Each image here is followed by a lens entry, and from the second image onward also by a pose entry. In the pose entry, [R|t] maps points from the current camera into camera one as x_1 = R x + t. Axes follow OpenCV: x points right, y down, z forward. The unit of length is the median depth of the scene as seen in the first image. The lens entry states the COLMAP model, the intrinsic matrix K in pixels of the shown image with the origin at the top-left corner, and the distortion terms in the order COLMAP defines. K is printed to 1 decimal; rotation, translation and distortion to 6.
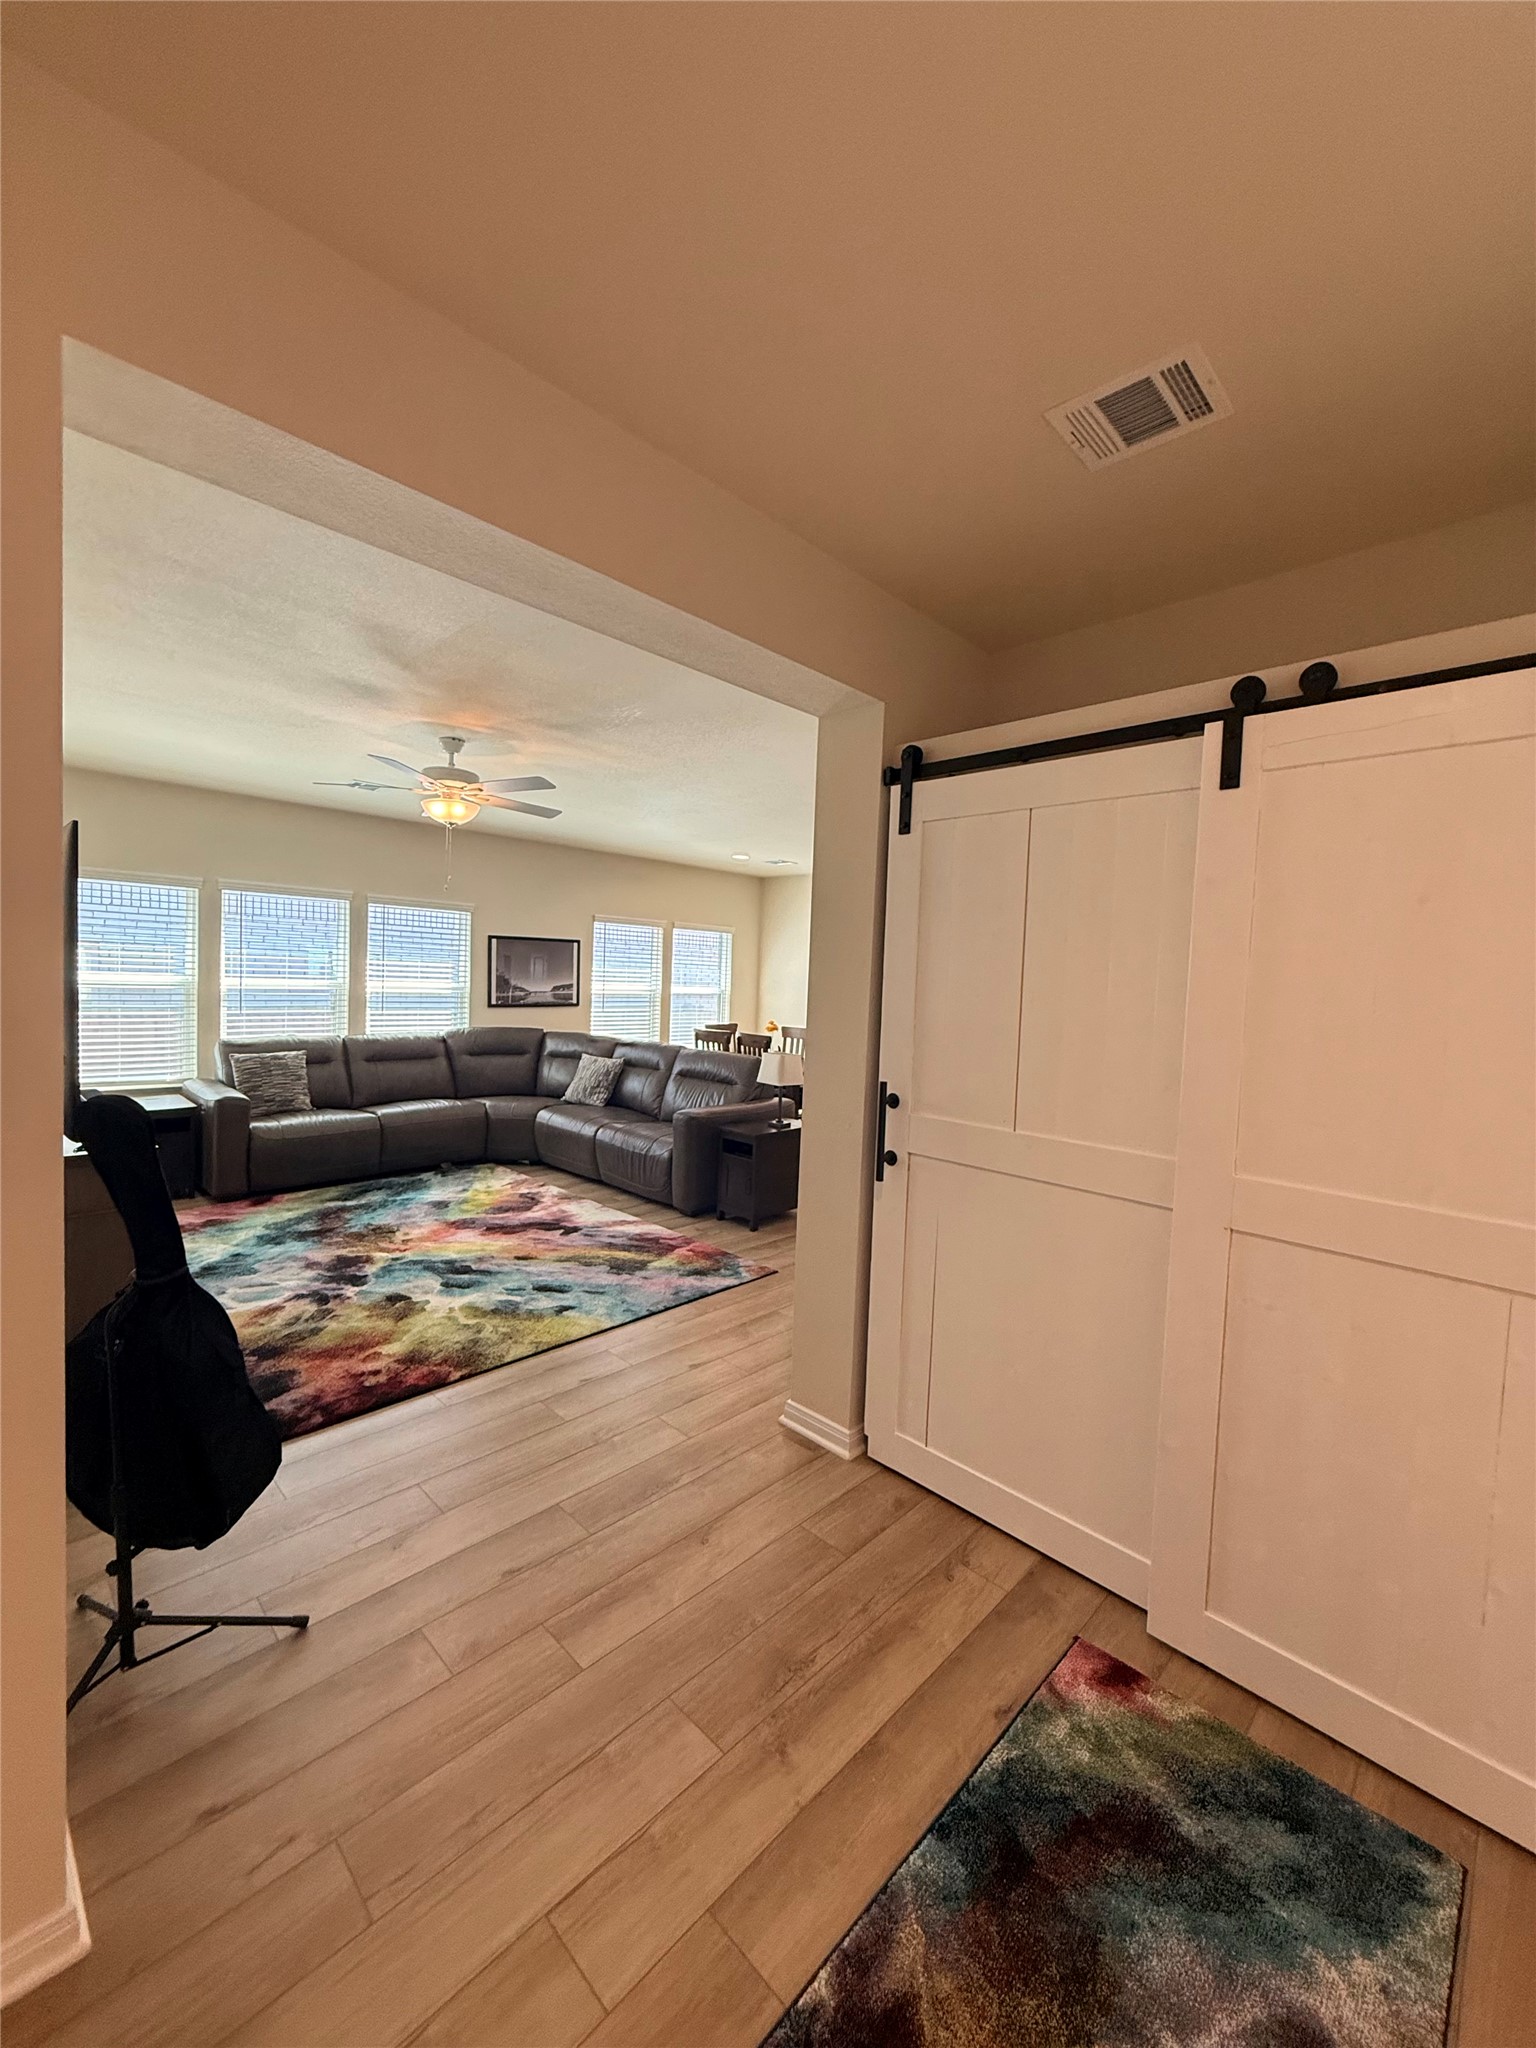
lens RADIAL K [[815.7, 0, 763.3], [0, 815.7, 1016.9], [0, 0, 1]] dist [-0.001740, 0.000919]
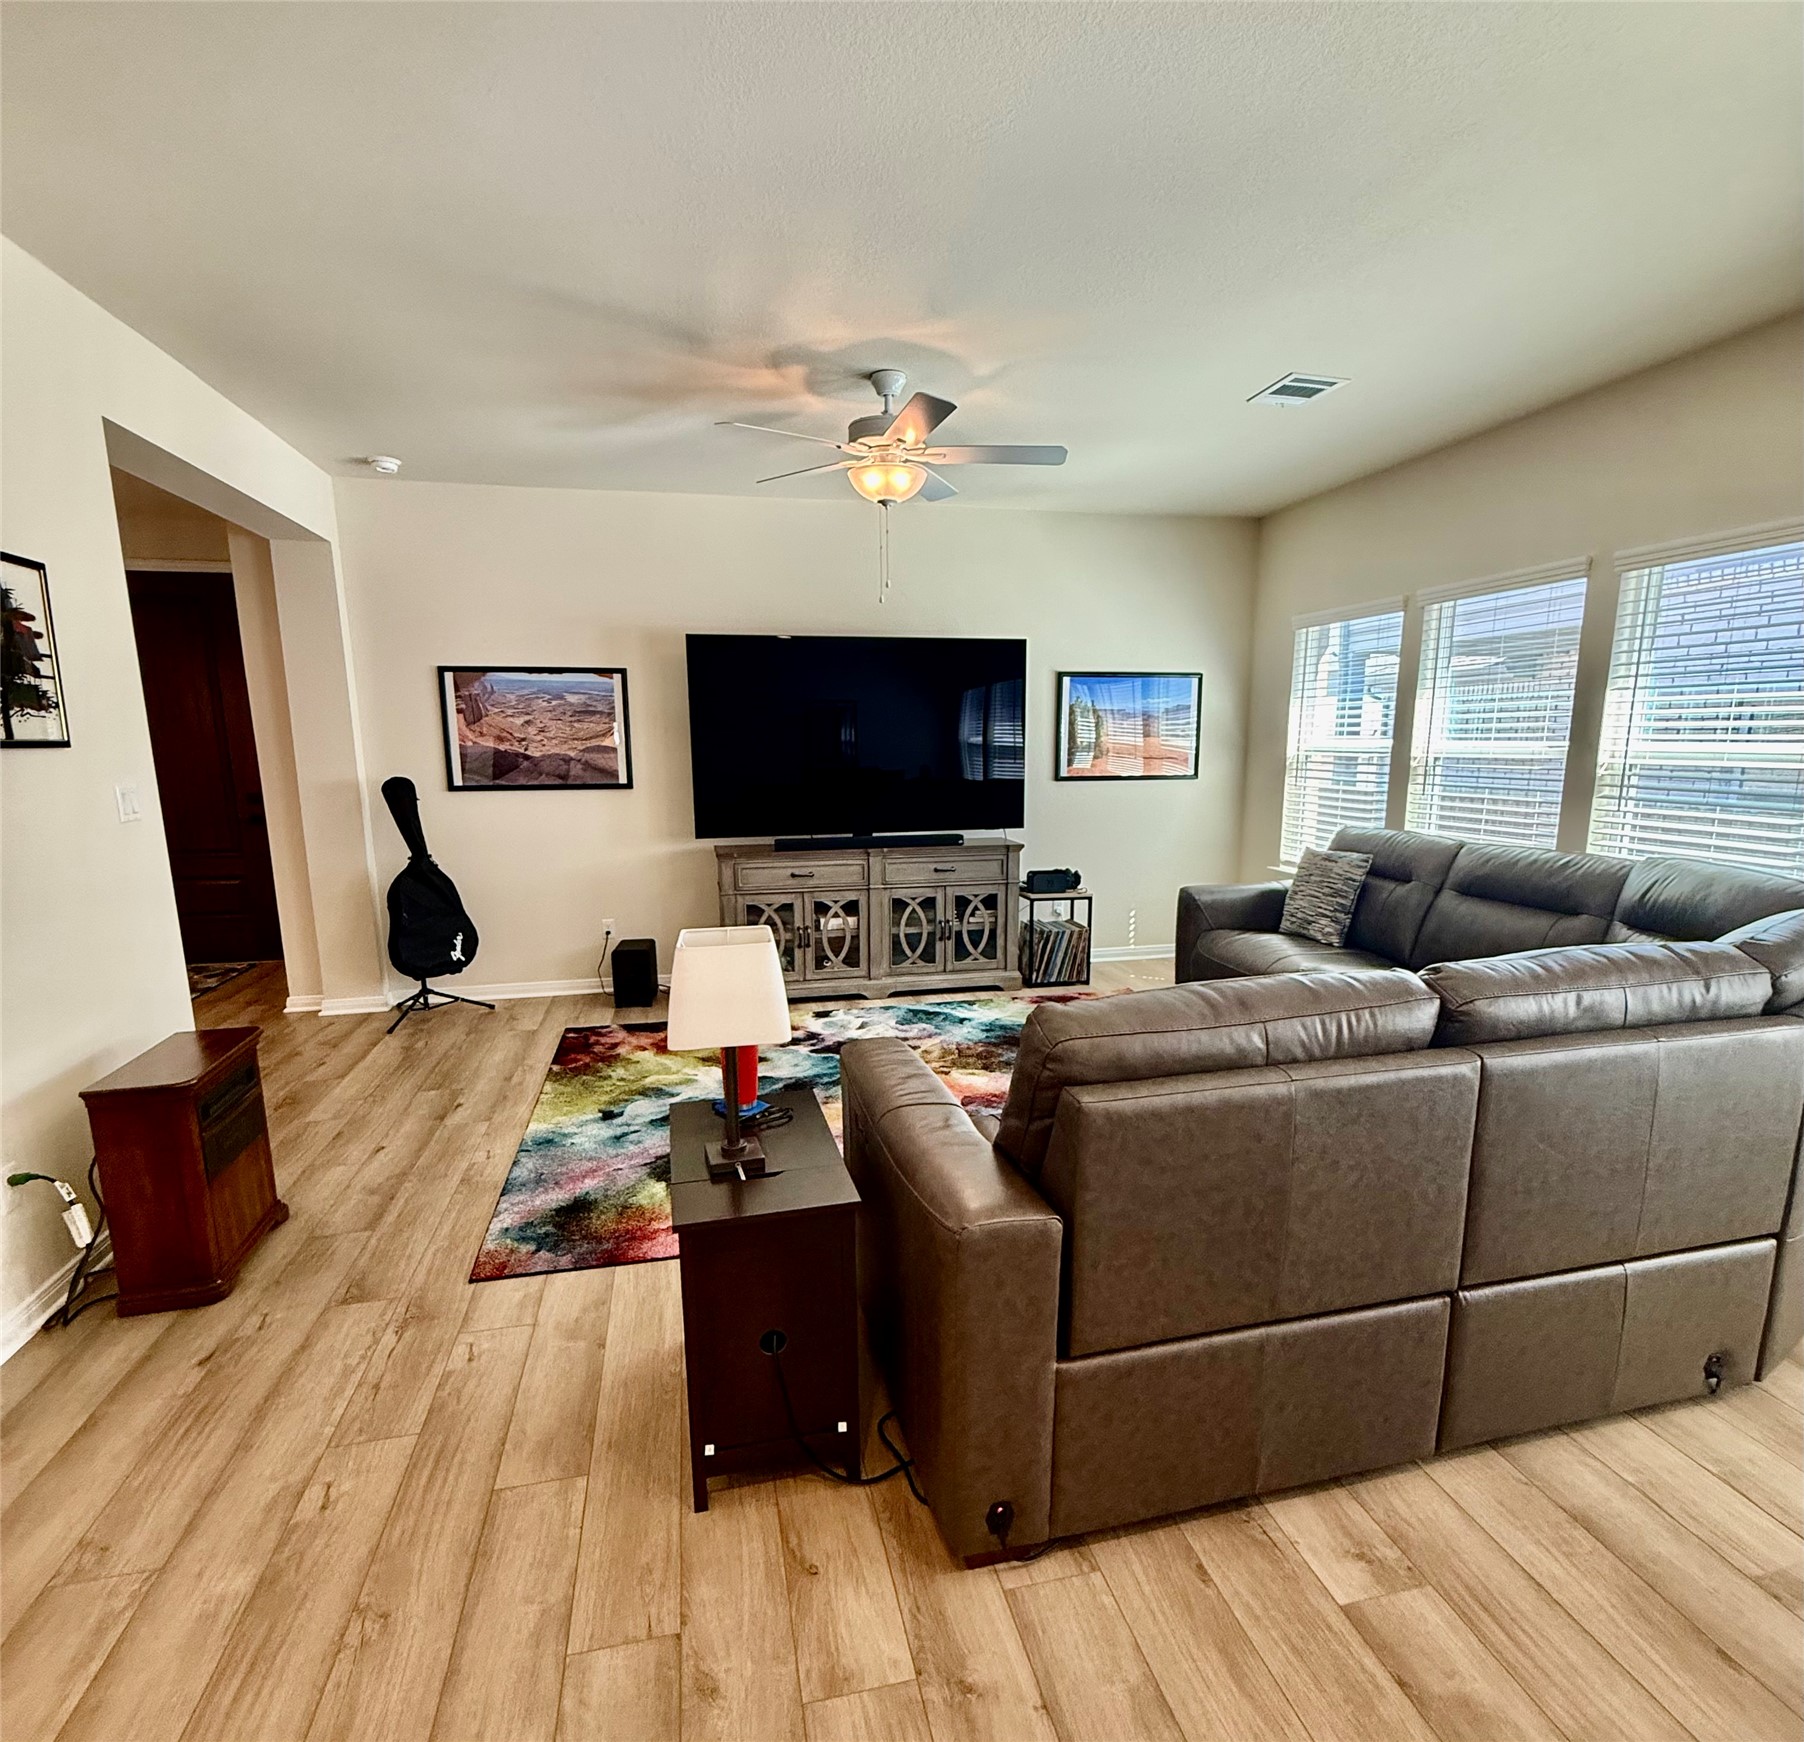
lens RADIAL K [[953.6, 0, 905.4], [0, 953.6, 914.7], [0, 0, 1]] dist [-0.003429, -0.000100]
pose [[-0.538429, 0.124787, -0.833380, 0.403036], [-0.050113, 0.982483, 0.179489, -0.044488], [0.841180, 0.138405, -0.522743, 1.789084]]
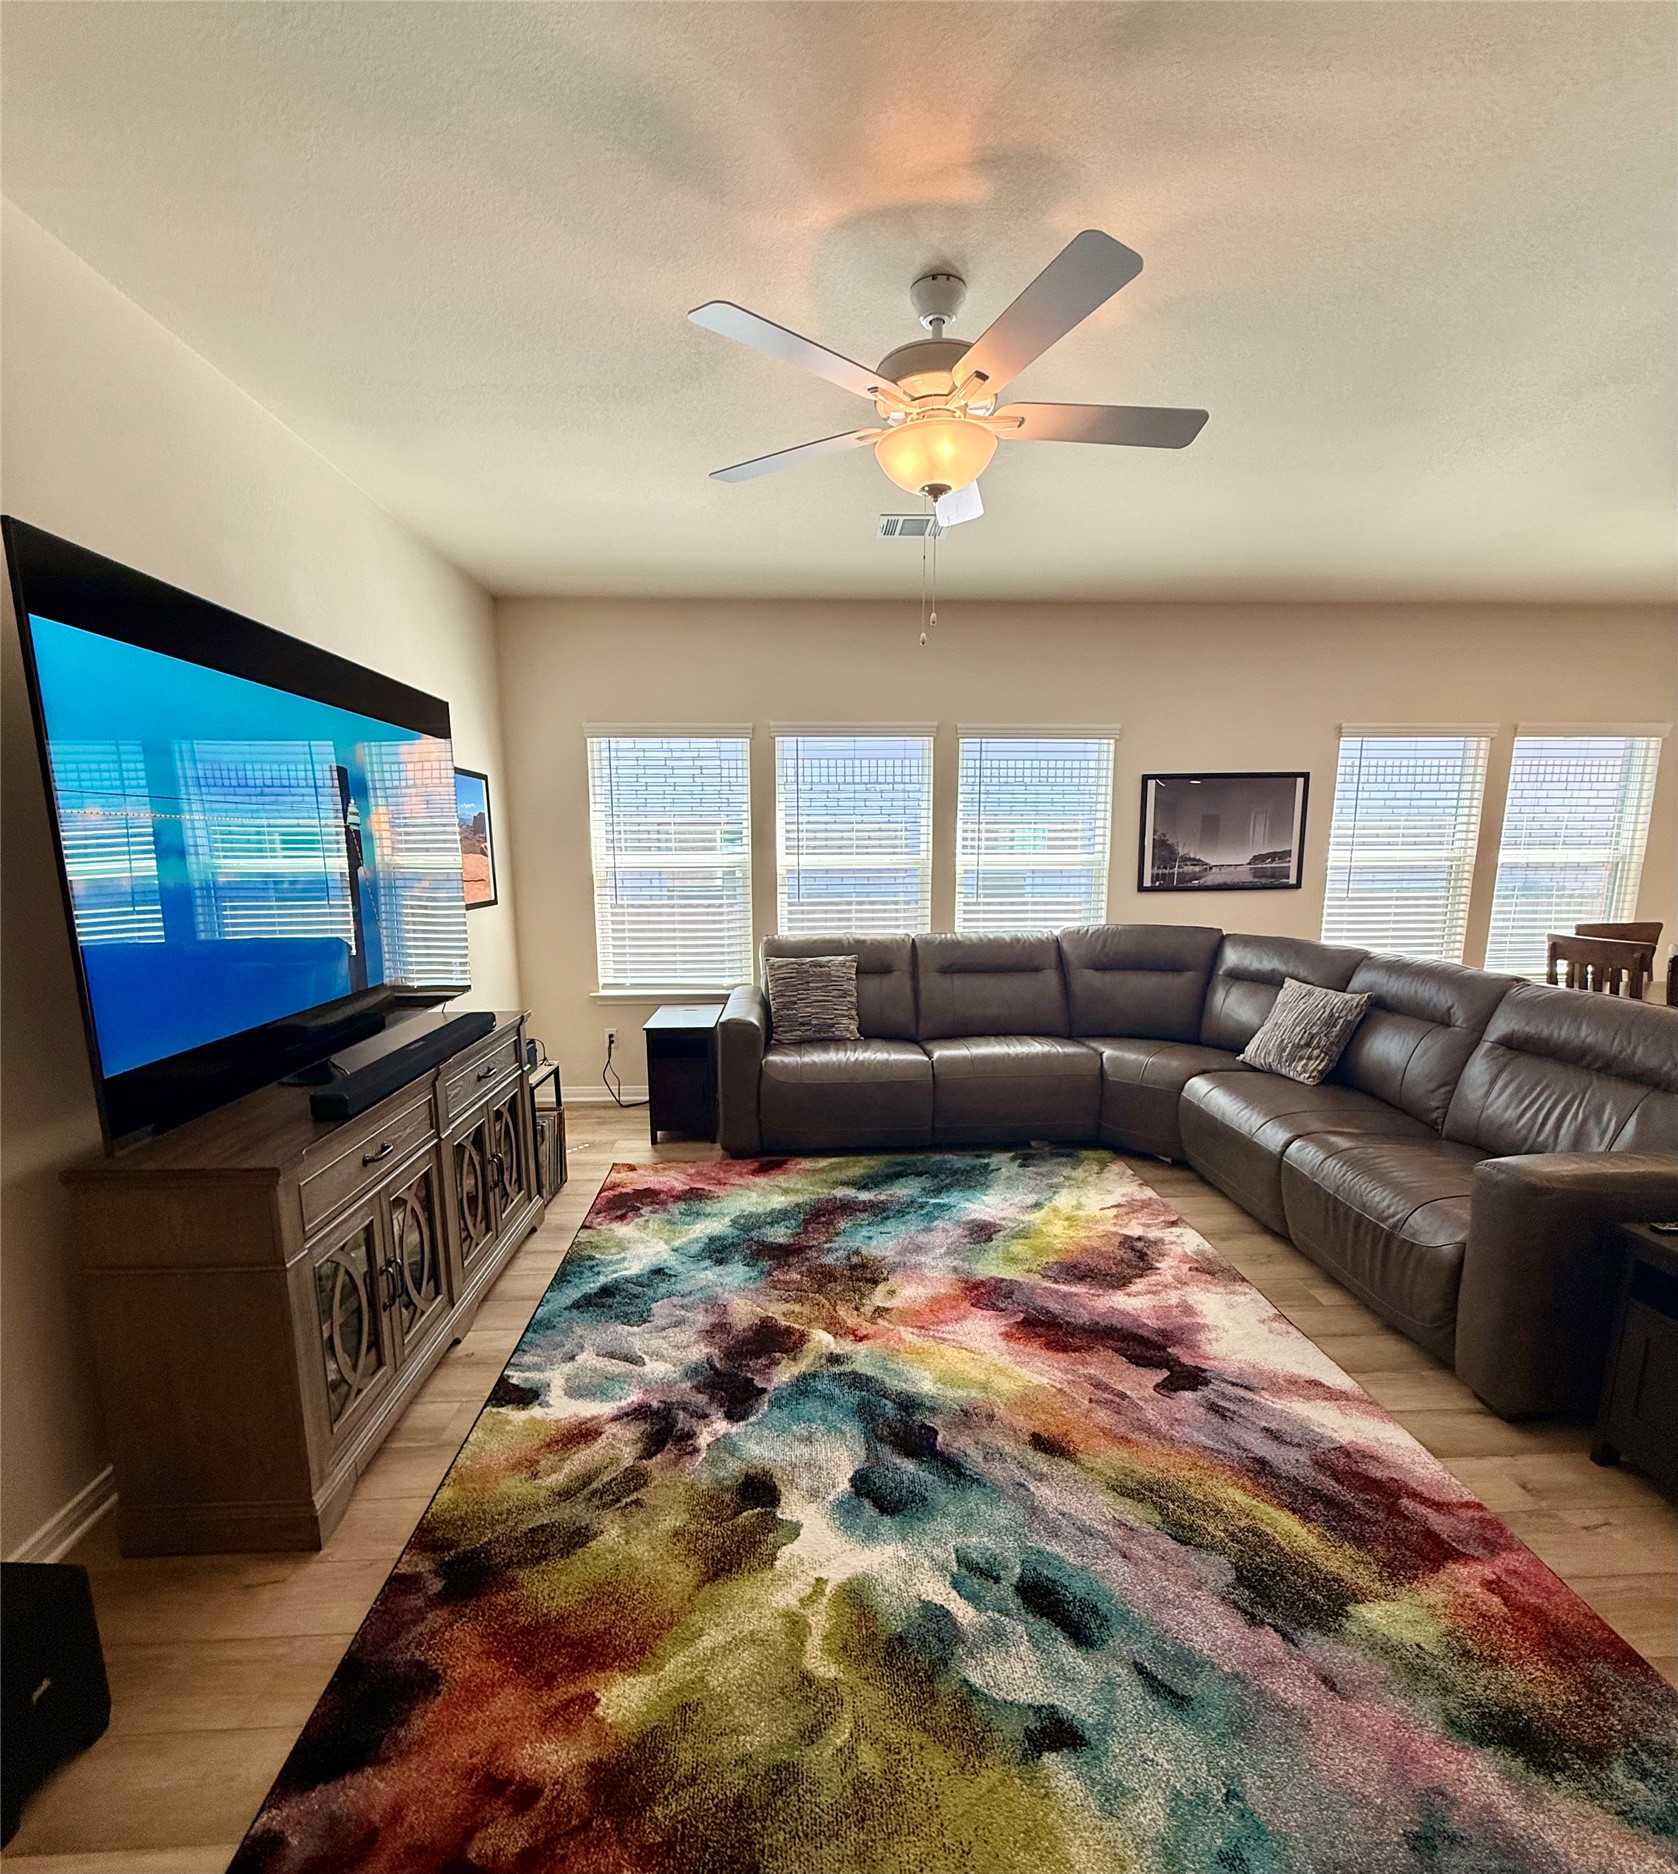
lens RADIAL K [[889.3, 0, 836.1], [0, 889.3, 1009.9], [0, 0, 1]] dist [-0.003740, 0.000387]
pose [[0.733268, 0.084825, -0.674628, -0.077129], [-0.000784, 0.992293, 0.123915, -0.012735], [0.679940, -0.090334, 0.727682, 0.688415]]
